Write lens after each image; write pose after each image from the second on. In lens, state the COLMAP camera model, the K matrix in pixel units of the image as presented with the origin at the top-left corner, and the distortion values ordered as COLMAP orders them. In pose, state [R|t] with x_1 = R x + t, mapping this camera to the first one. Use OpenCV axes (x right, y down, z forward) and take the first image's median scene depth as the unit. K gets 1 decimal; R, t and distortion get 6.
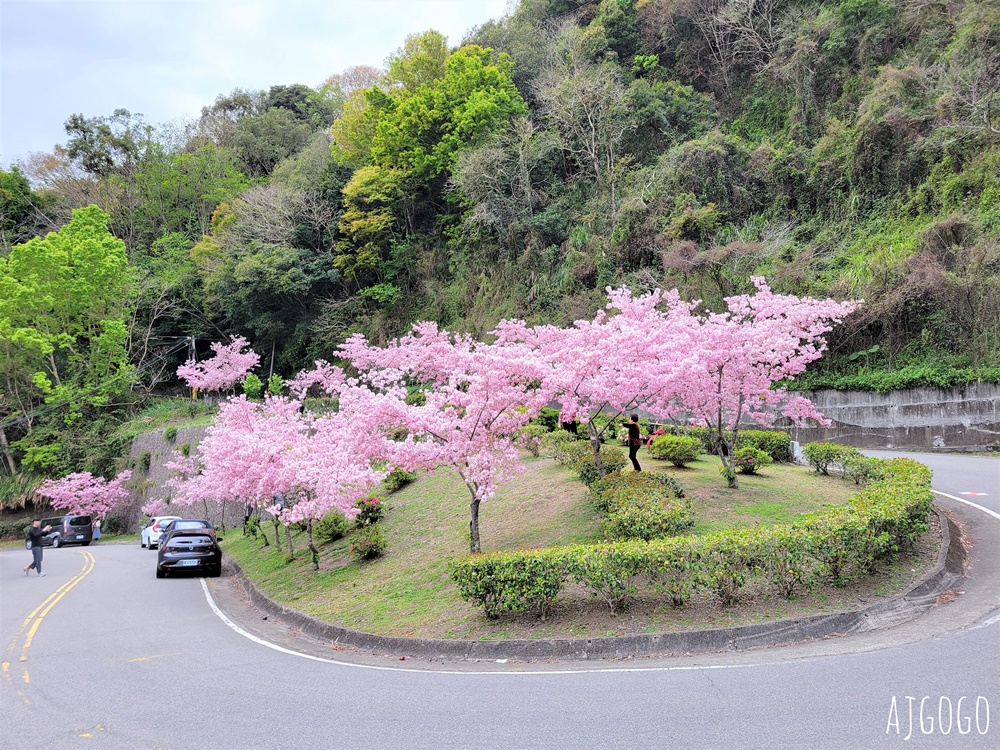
lens RADIAL K [[759.8, 0, 496.4], [0, 759.8, 380.1], [0, 0, 1]] dist [0.059055, -0.046610]
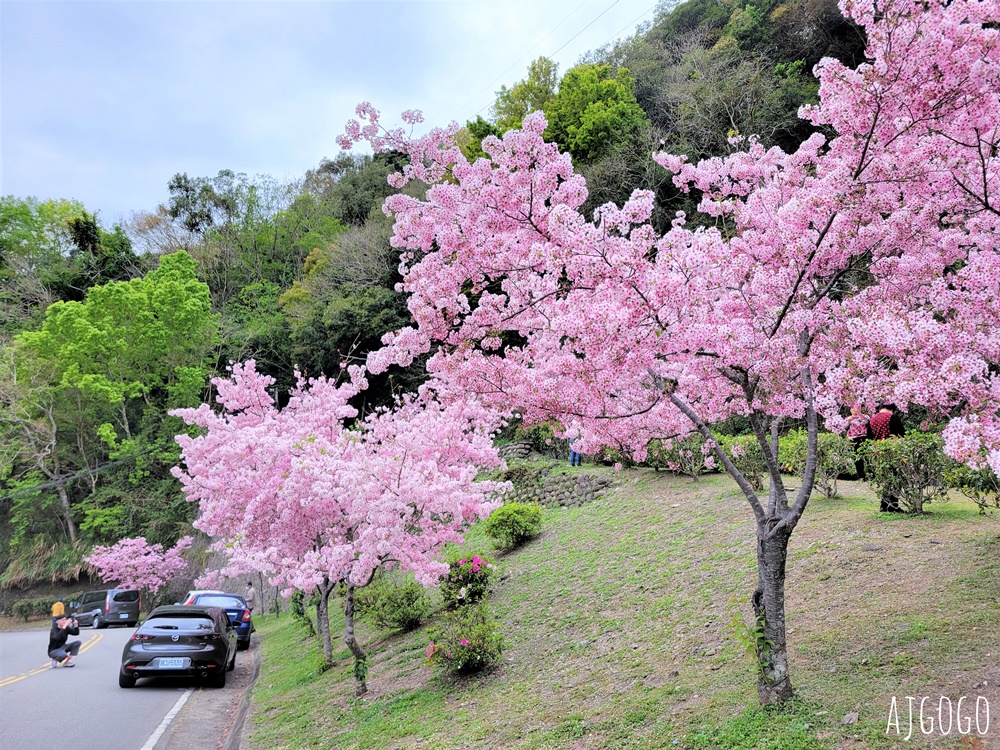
lens RADIAL K [[759.8, 0, 504.9], [0, 759.8, 368.2], [0, 0, 1]] dist [0.059055, -0.046610]
pose [[0.992948, -0.010946, -0.118043, -0.028008], [-0.003828, 0.992249, -0.124210, 0.034158], [0.118488, 0.123786, 0.985209, 0.168455]]
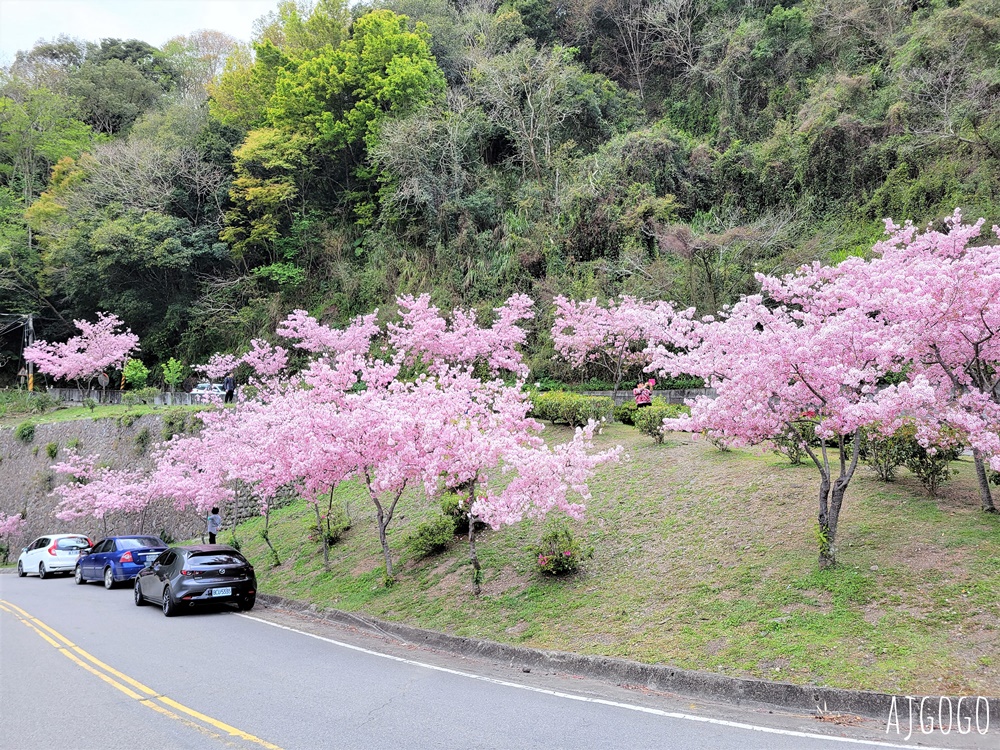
lens RADIAL K [[759.8, 0, 499.3], [0, 759.8, 375.6], [0, 0, 1]] dist [0.059055, -0.046610]
pose [[0.967969, 0.023544, 0.249964, -0.135675], [-0.018068, 0.999544, -0.024180, 0.020866], [-0.250419, 0.018889, 0.967953, 0.101784]]
